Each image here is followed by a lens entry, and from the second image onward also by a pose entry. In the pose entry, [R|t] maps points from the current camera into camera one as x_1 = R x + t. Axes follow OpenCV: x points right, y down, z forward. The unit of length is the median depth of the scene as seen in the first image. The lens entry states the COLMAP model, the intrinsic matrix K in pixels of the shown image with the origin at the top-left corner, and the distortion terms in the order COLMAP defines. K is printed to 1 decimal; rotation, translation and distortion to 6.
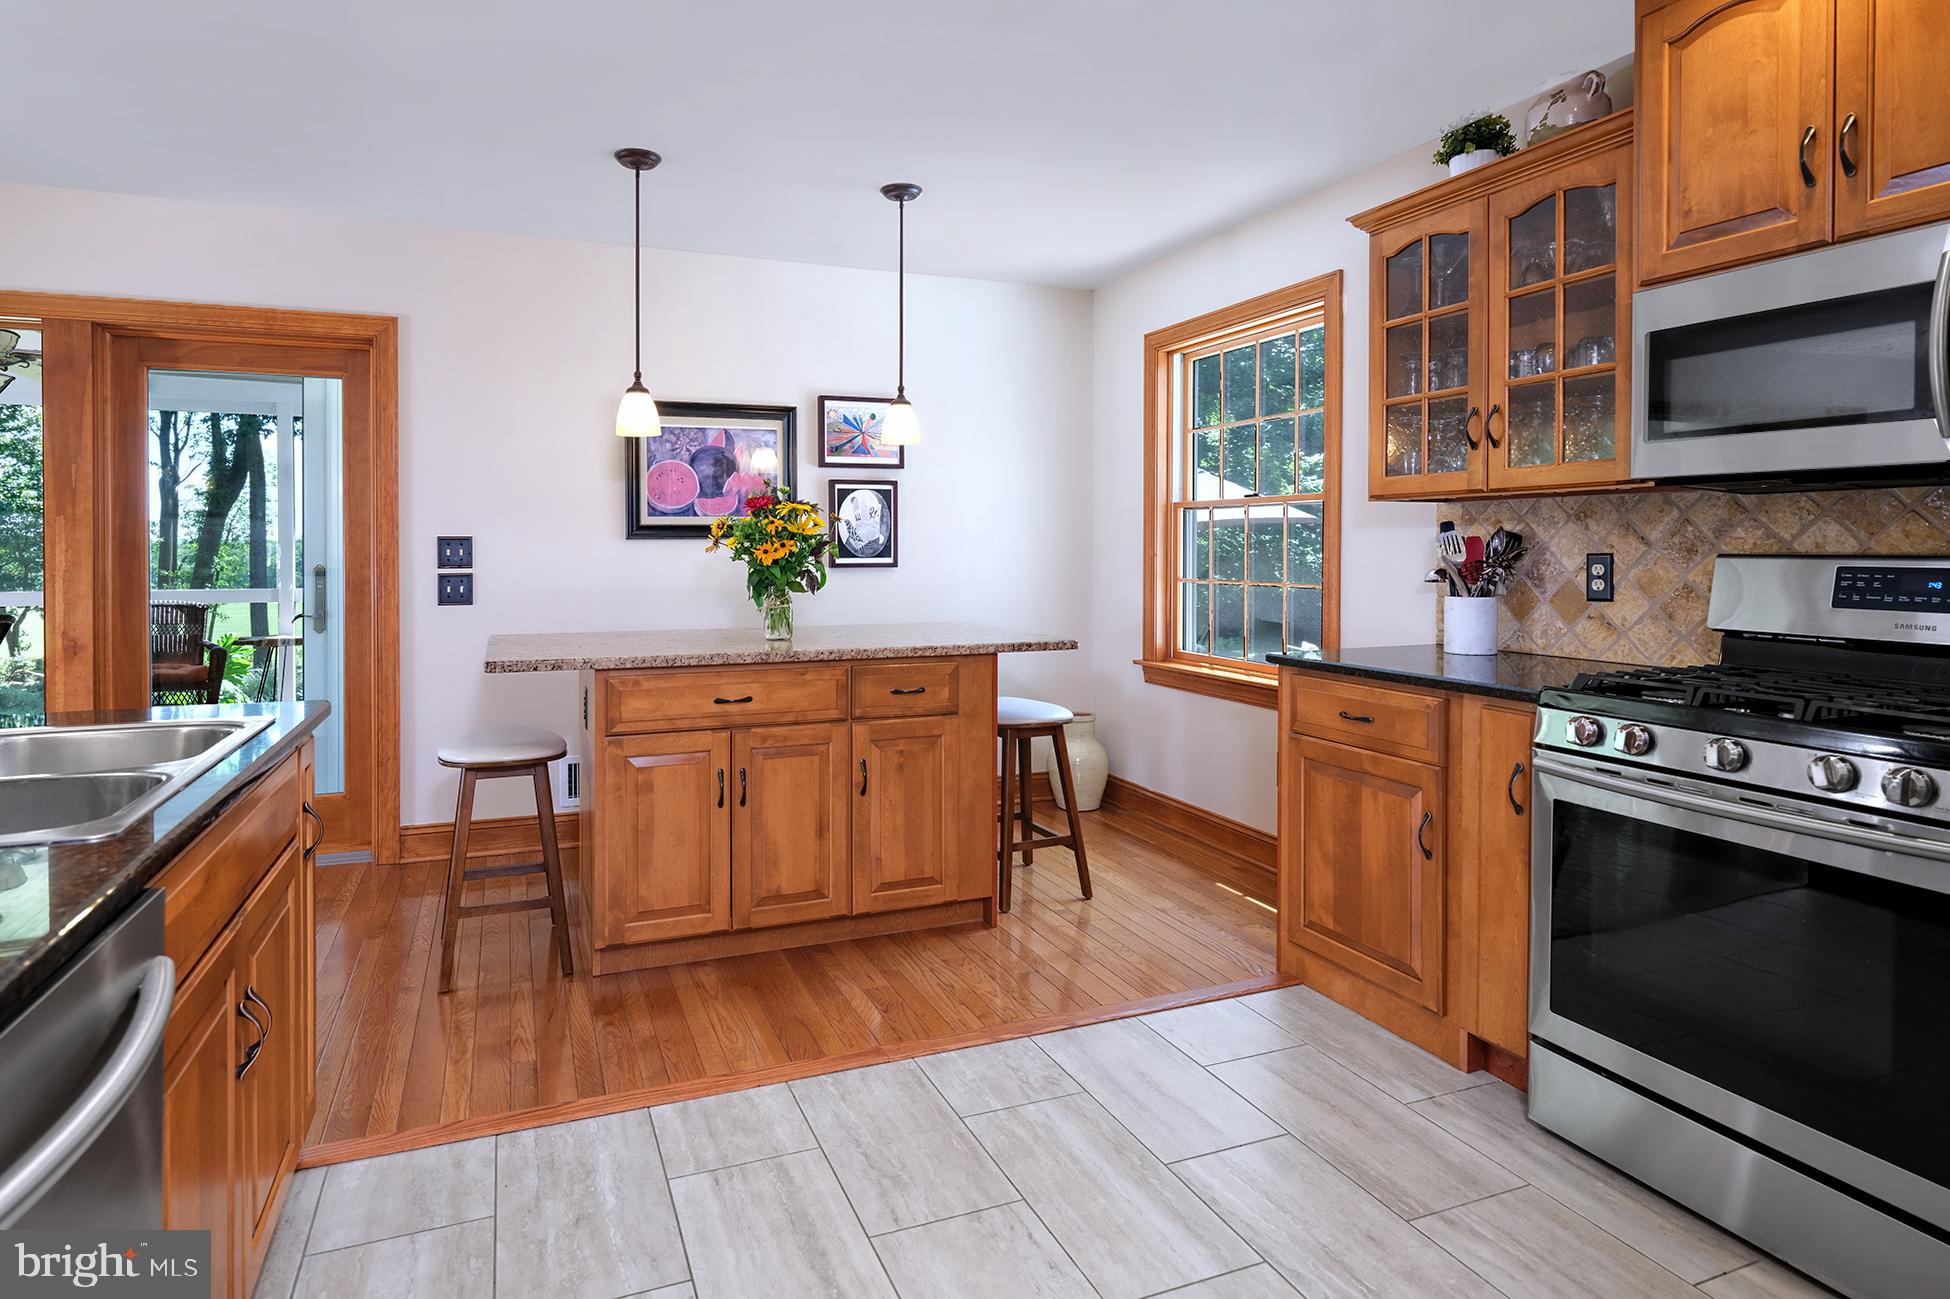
lens RADIAL K [[1084.2, 0, 966.5], [0, 1084.2, 558.4], [0, 0, 1]] dist [-0.000147, -0.000202]
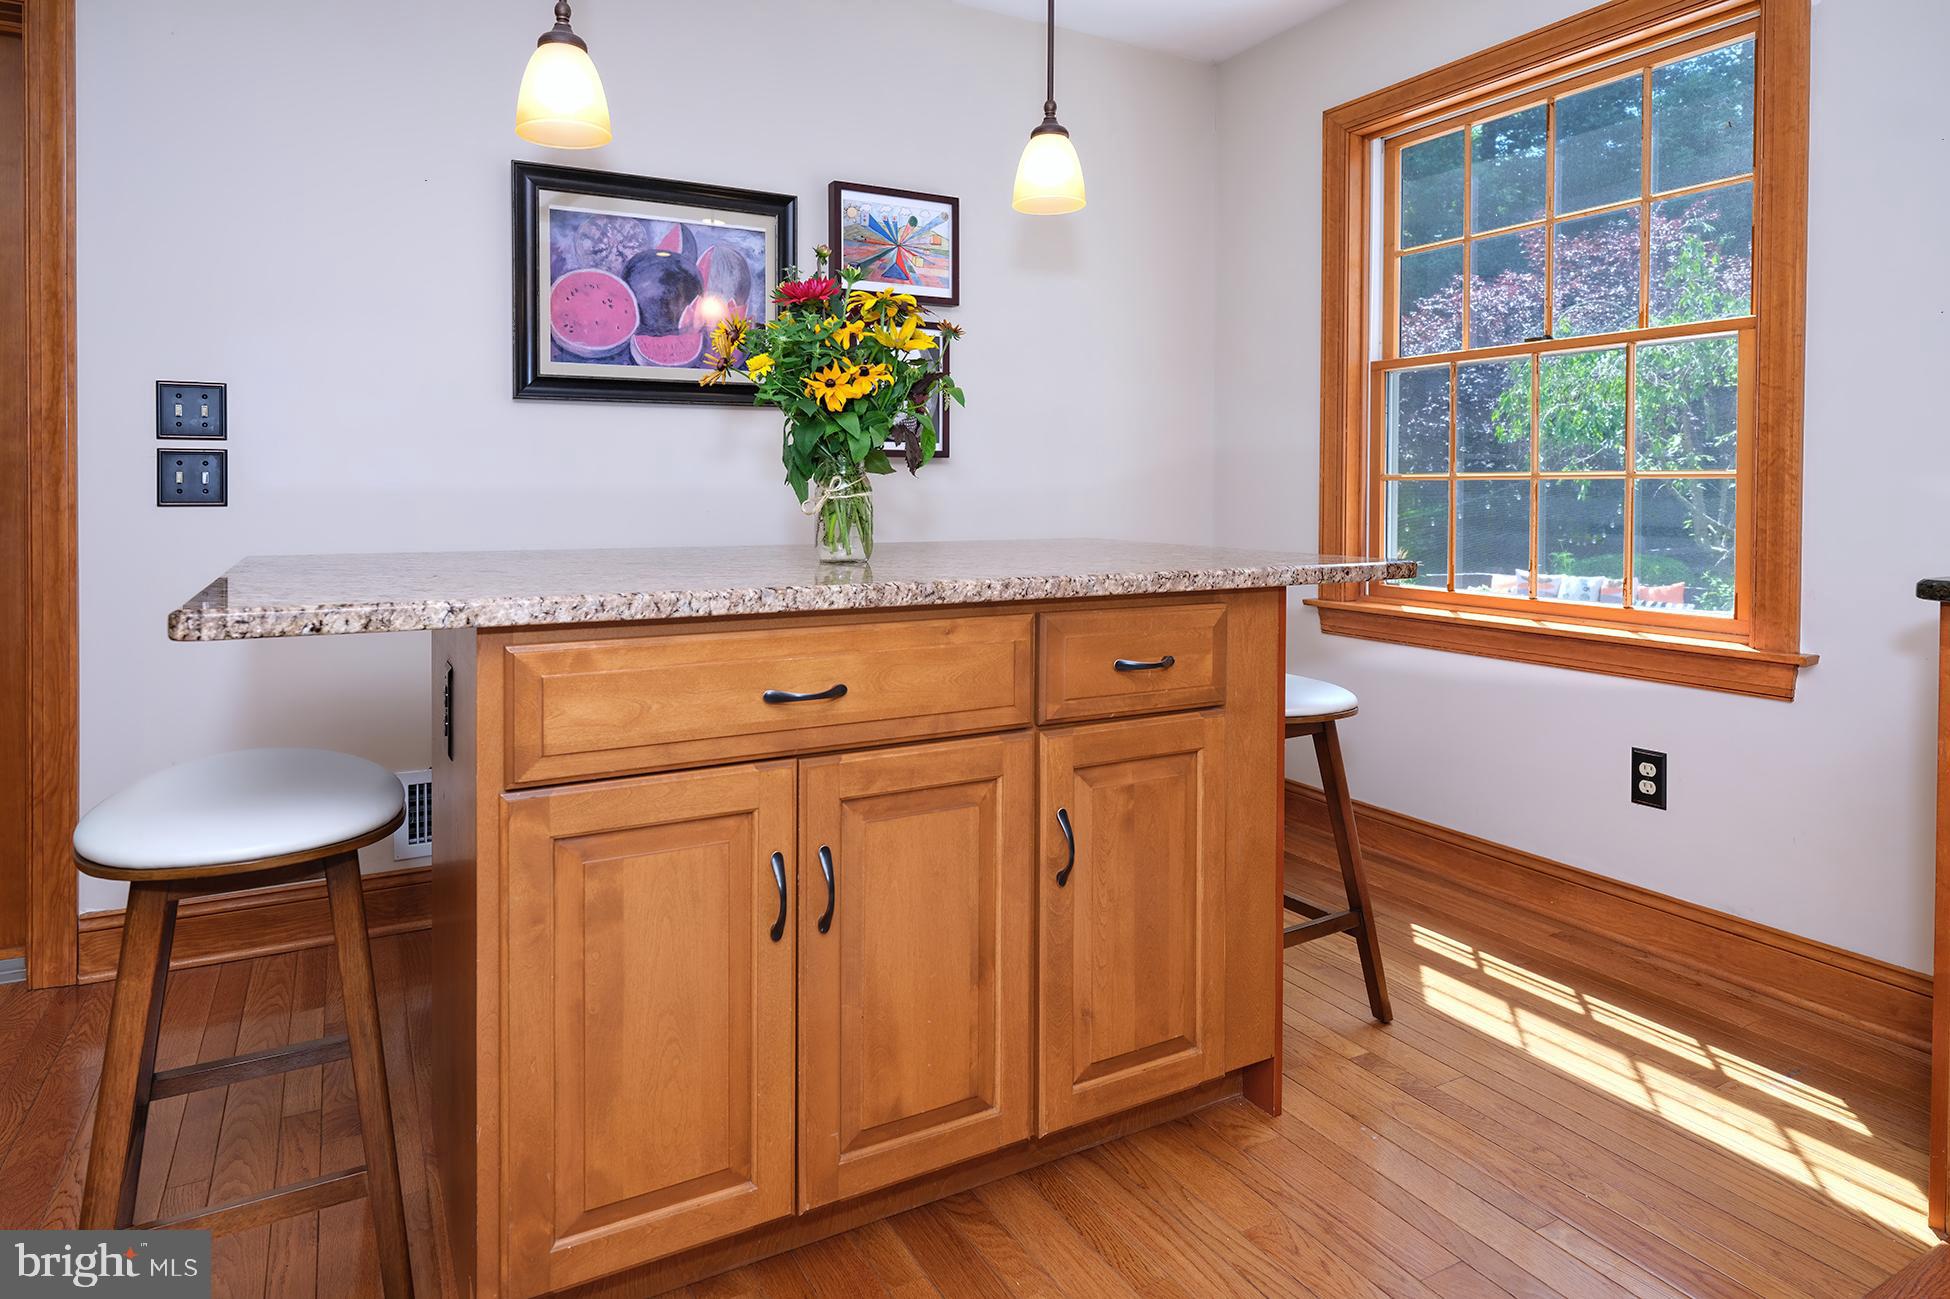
lens RADIAL K [[1101.4, 0, 980.5], [0, 1101.4, 504.6], [0, 0, 1]] dist [-0.001512, -0.000419]
pose [[0.991929, 0.005040, 0.126695, -0.186556], [-0.005686, 0.999973, 0.004736, 0.047760], [-0.126668, -0.005419, 0.991930, 0.507732]]
